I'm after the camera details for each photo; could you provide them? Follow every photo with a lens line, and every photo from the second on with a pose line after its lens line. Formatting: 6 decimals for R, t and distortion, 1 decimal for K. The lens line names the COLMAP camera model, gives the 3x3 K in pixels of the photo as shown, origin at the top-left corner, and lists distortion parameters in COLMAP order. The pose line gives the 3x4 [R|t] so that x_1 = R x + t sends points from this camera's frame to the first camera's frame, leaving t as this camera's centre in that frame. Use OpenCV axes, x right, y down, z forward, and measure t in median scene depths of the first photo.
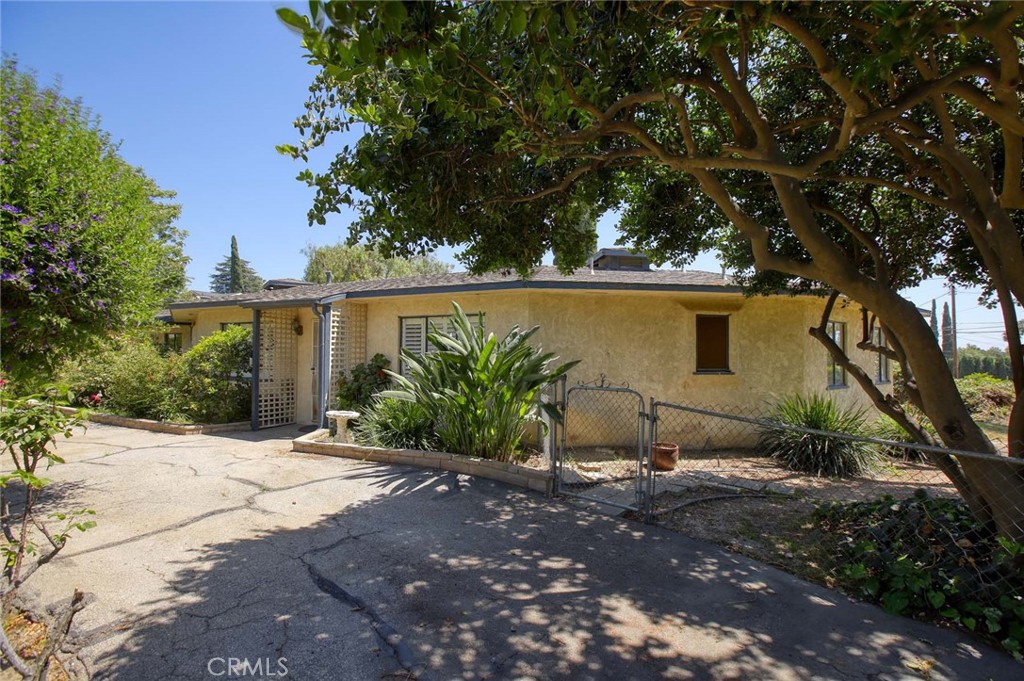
lens RADIAL K [[470.4, 0, 513.4], [0, 470.4, 358.2], [0, 0, 1]] dist [-0.018990, 0.001856]
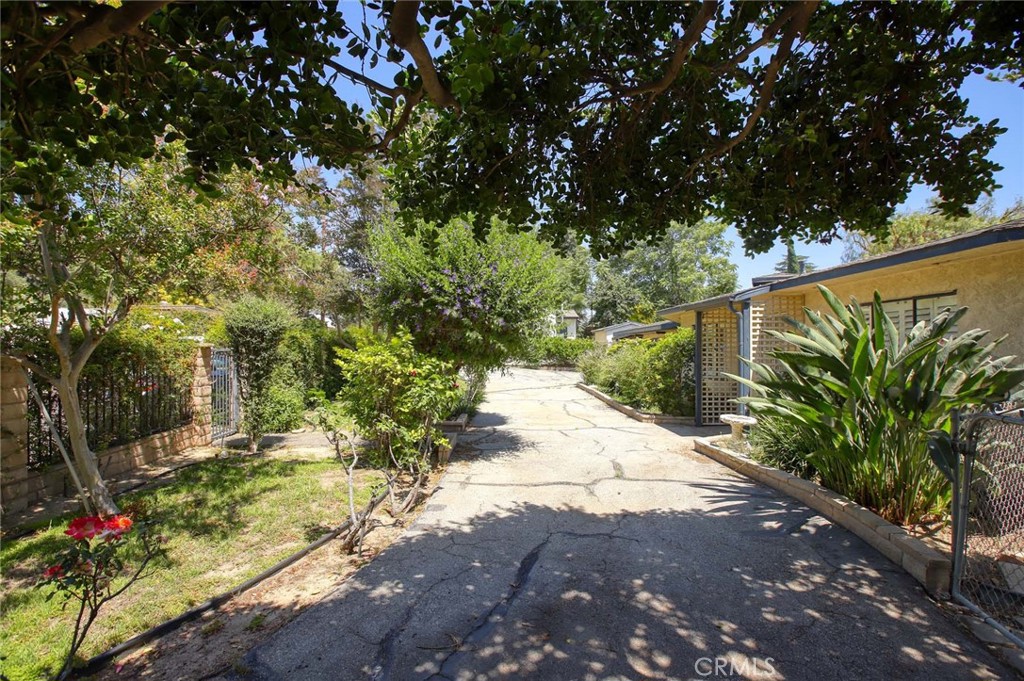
lens RADIAL K [[470.4, 0, 509.9], [0, 470.4, 342.6], [0, 0, 1]] dist [-0.018990, 0.001856]
pose [[0.447482, -0.026283, -0.893907, 0.222278], [0.001380, 0.999587, -0.028699, -0.004634], [0.894292, 0.011609, 0.447333, 0.155695]]
